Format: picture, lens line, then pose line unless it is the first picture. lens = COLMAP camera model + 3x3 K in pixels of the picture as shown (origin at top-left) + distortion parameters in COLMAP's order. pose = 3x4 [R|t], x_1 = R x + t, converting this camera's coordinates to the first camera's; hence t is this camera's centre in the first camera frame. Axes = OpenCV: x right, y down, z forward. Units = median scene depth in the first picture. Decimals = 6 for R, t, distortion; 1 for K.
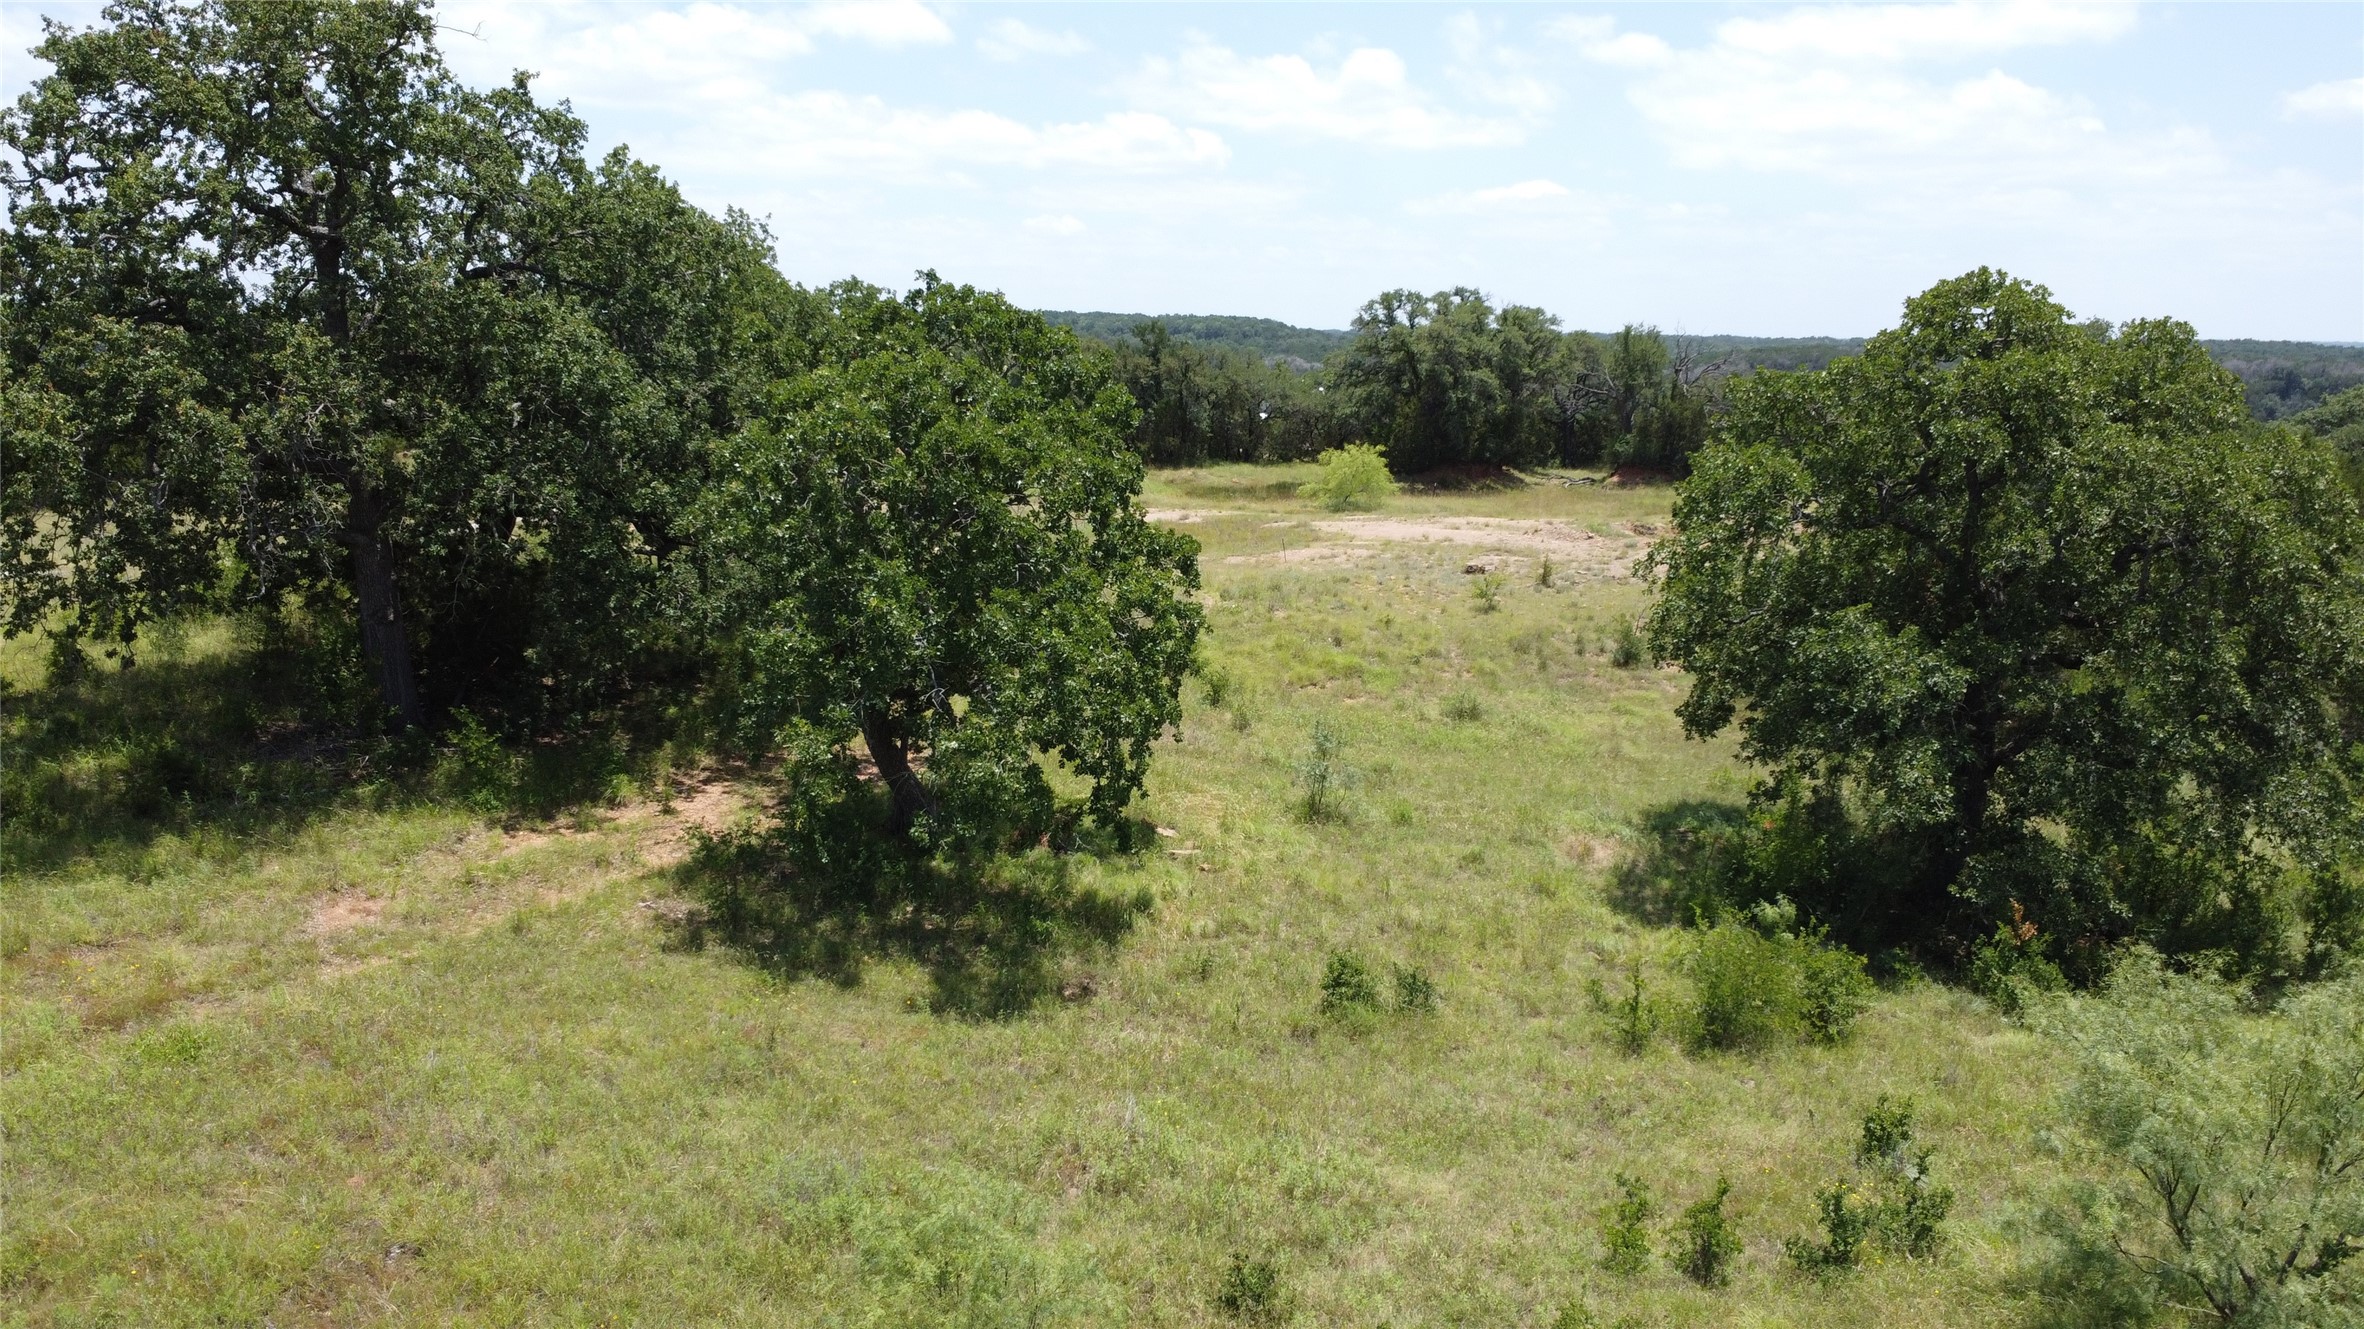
lens RADIAL K [[1695.0, 0, 1182.0], [0, 1695.0, 664.5], [0, 0, 1]] dist [-0.017432, -0.037589]
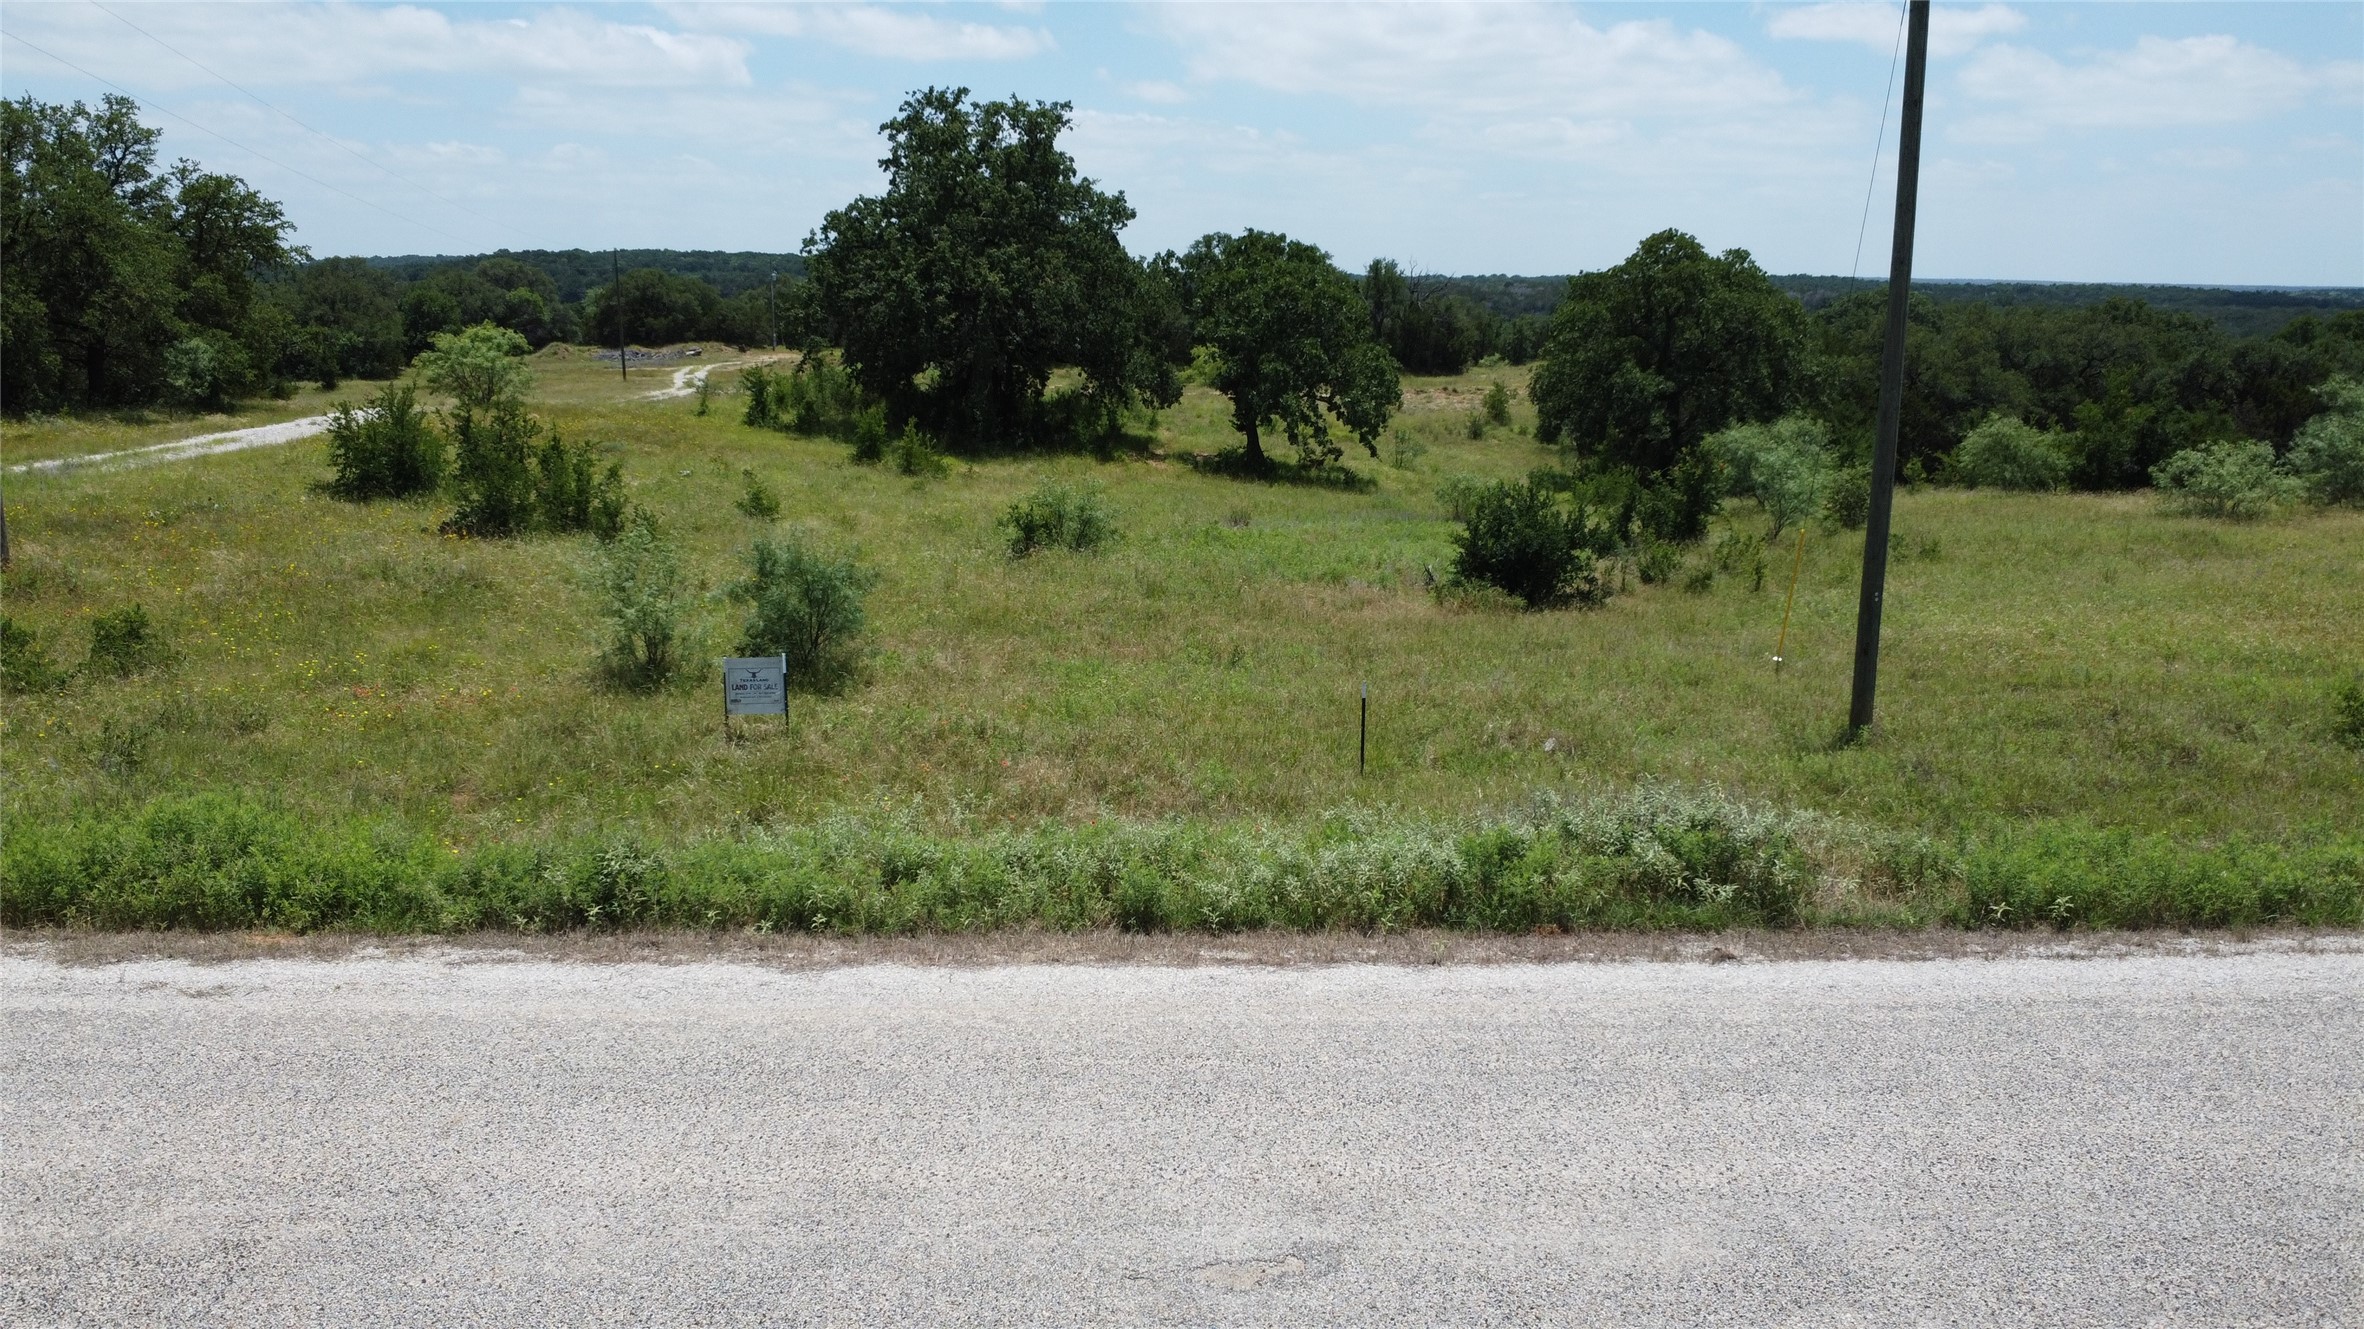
lens RADIAL K [[1695.0, 0, 1182.0], [0, 1695.0, 664.5], [0, 0, 1]] dist [-0.017432, -0.037589]
pose [[0.977015, -0.048848, 0.207500, -0.279026], [0.041781, 0.998392, 0.038307, 0.101143], [-0.209037, -0.028758, 0.977485, -0.468847]]
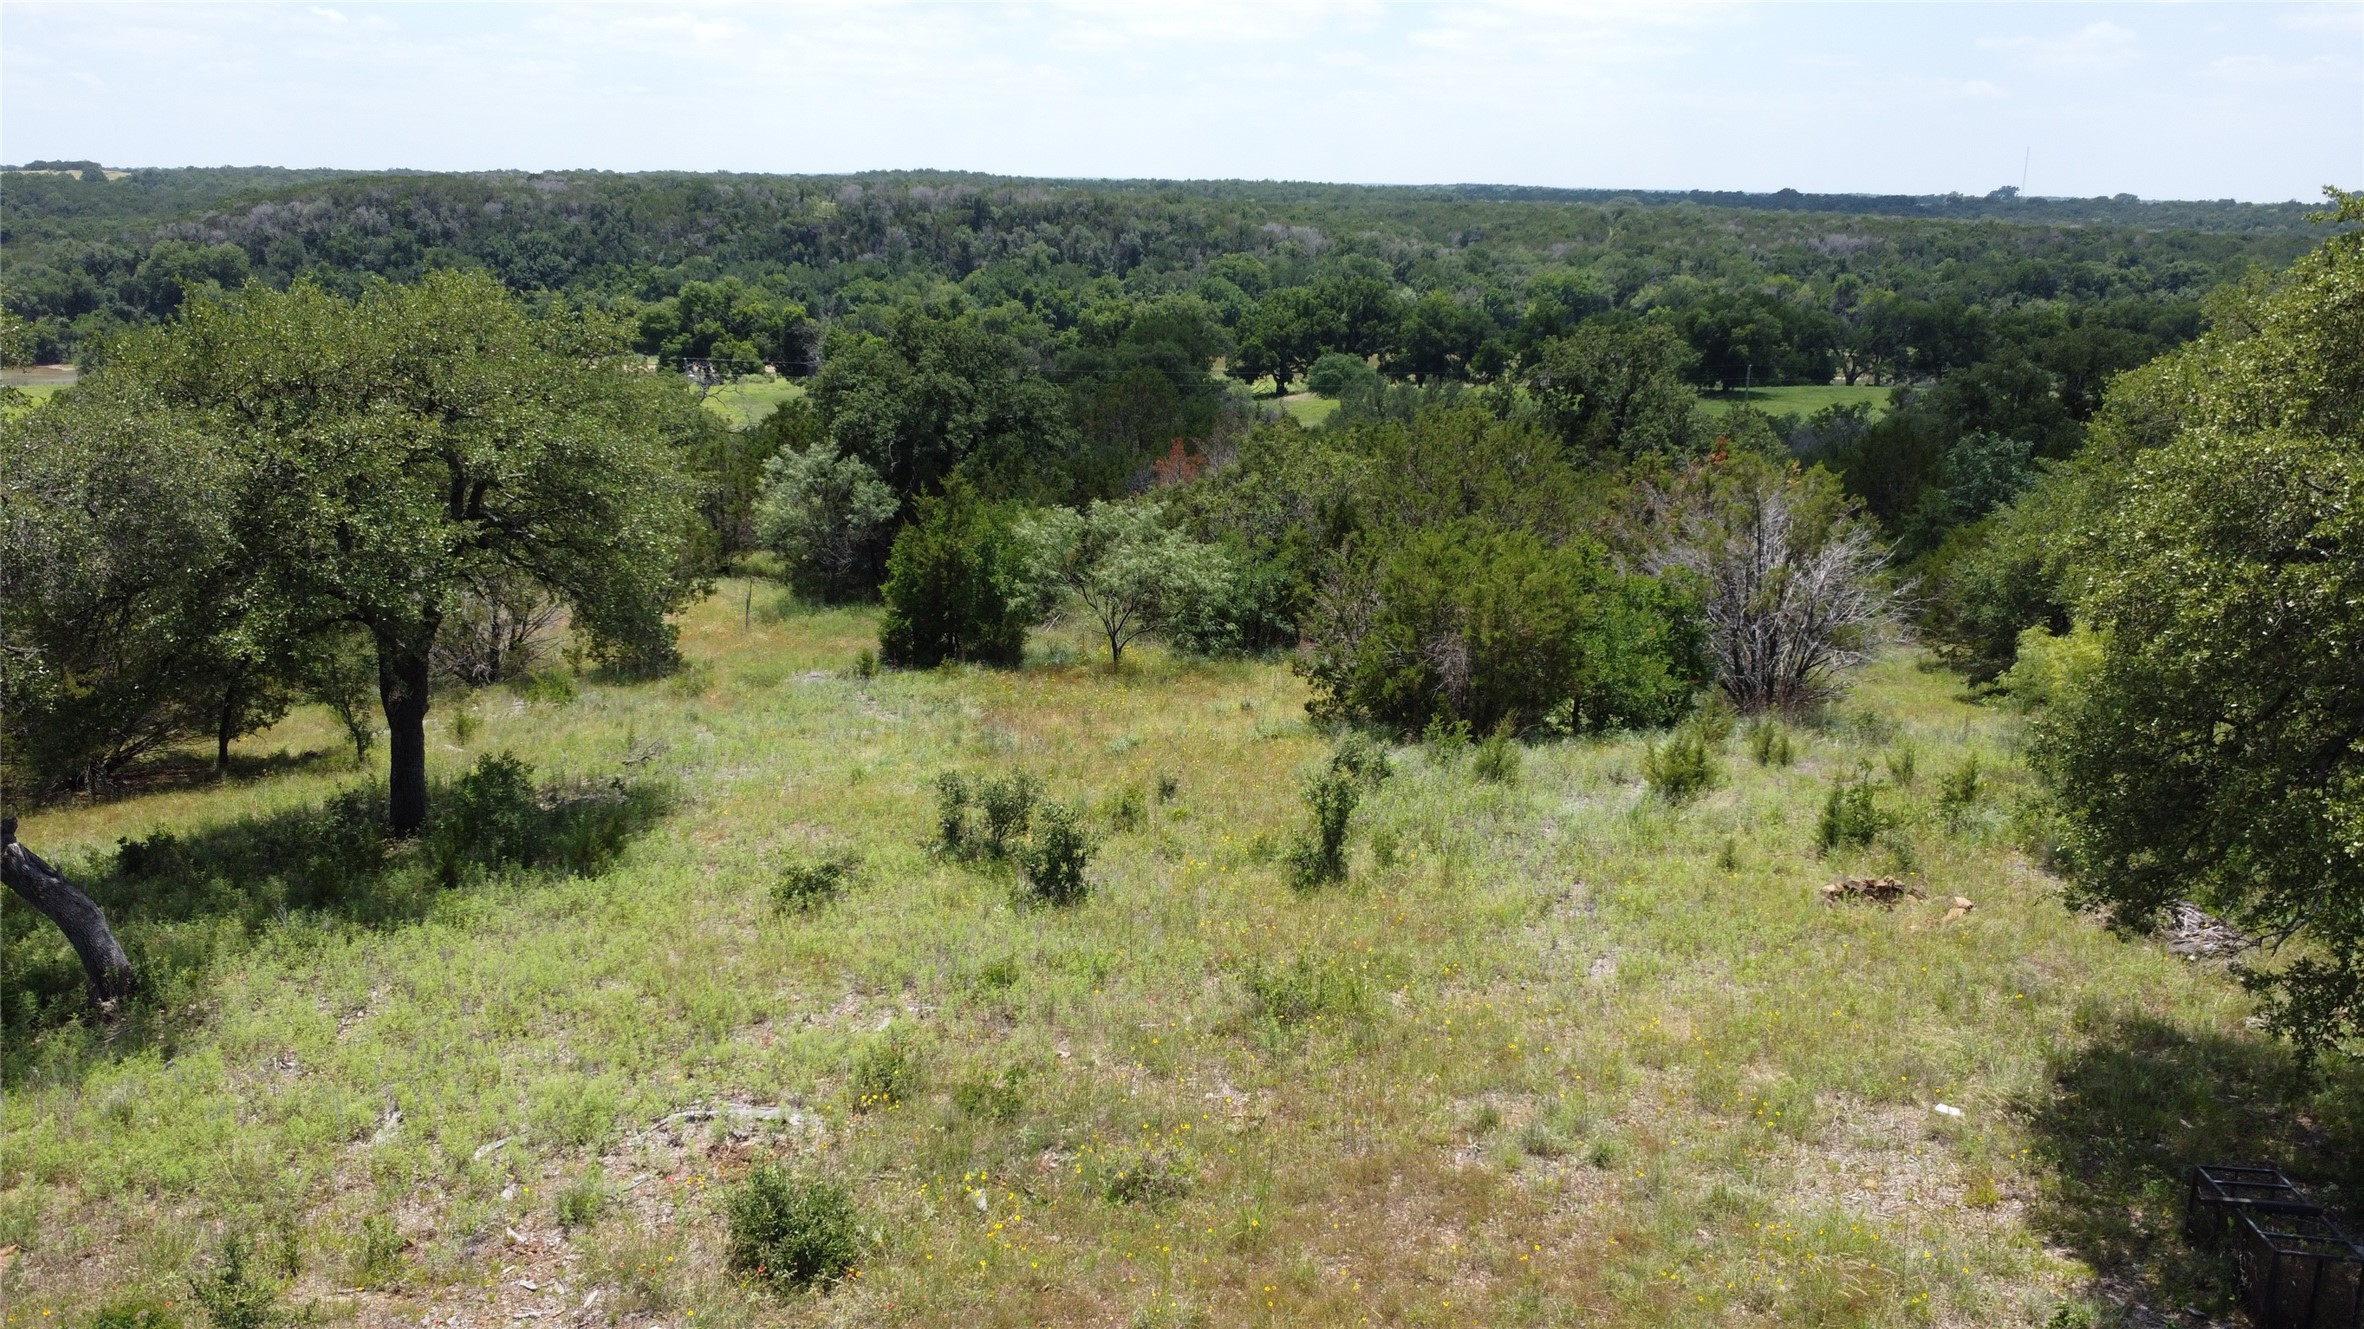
lens RADIAL K [[1695.0, 0, 1182.0], [0, 1695.0, 664.5], [0, 0, 1]] dist [-0.017432, -0.037589]
pose [[0.762733, -0.171873, 0.623456, 1.123212], [0.113975, 0.984673, 0.132017, -0.299634], [-0.636591, -0.029635, 0.770632, 1.790751]]
